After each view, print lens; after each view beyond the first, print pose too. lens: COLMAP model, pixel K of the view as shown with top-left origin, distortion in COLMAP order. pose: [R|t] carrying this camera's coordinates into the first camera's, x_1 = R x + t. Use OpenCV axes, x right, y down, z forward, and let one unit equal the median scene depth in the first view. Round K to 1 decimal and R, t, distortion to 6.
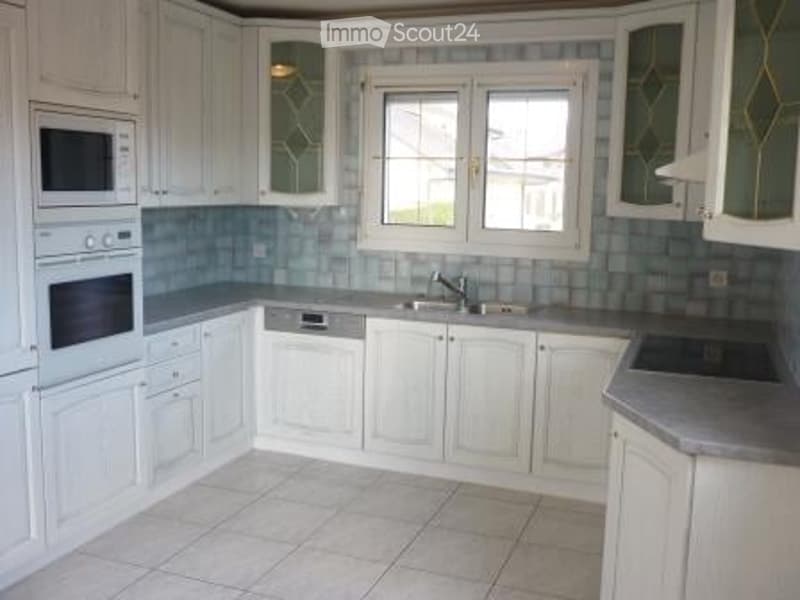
lens RADIAL K [[813.6, 0, 398.1], [0, 813.6, 298.5], [0, 0, 1]] dist [-0.057244, 0.000000]
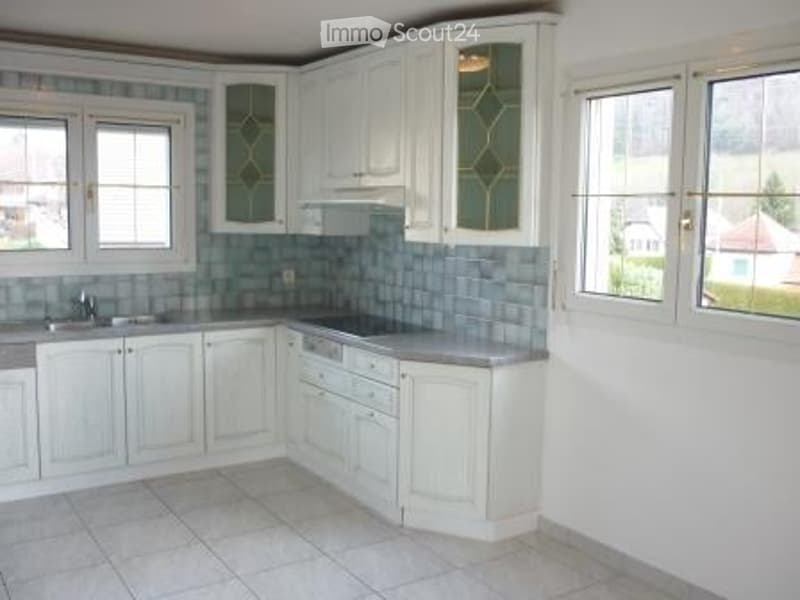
lens RADIAL K [[813.6, 0, 395.8], [0, 813.6, 299.3], [0, 0, 1]] dist [-0.057244, 0.000000]
pose [[0.572182, -0.100620, 0.813931, -0.581379], [0.113191, 0.992636, 0.043140, -0.023746], [-0.812278, 0.067446, 0.579358, 0.074033]]
